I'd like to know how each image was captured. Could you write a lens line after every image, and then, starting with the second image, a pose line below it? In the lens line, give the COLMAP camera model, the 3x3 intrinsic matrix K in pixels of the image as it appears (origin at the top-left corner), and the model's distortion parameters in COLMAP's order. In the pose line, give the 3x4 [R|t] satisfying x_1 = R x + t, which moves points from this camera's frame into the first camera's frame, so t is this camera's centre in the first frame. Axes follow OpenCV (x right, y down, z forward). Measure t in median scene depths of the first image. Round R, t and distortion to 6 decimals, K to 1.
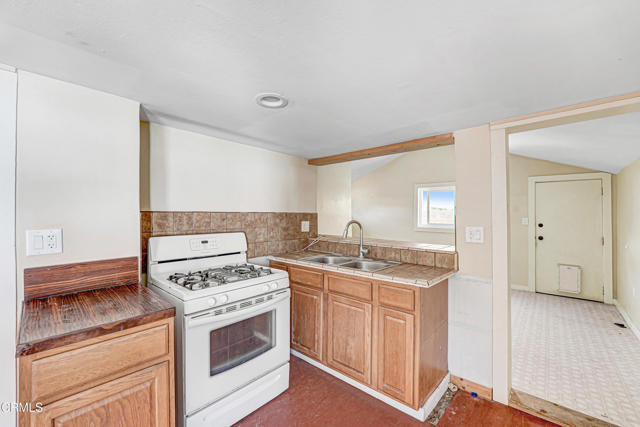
lens RADIAL K [[268.3, 0, 318.5], [0, 268.3, 216.4], [0, 0, 1]] dist [-0.001806, 0.000405]
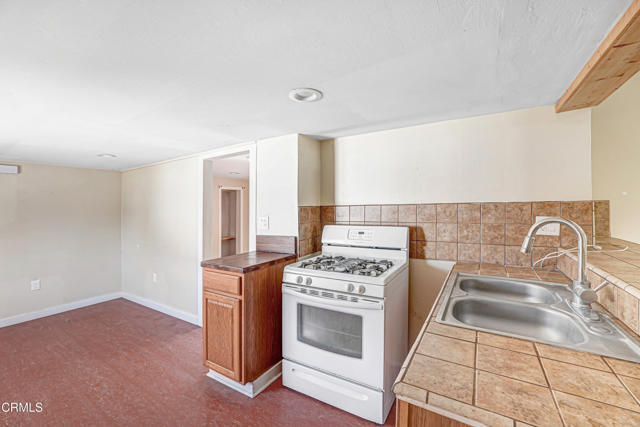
lens RADIAL K [[268.3, 0, 320.8], [0, 268.3, 206.6], [0, 0, 1]] dist [-0.001806, 0.000405]
pose [[0.178766, -0.010271, -0.983838, 0.733366], [0.008815, 0.999922, -0.008837, -0.002892], [0.983852, -0.007093, 0.178843, 0.780098]]
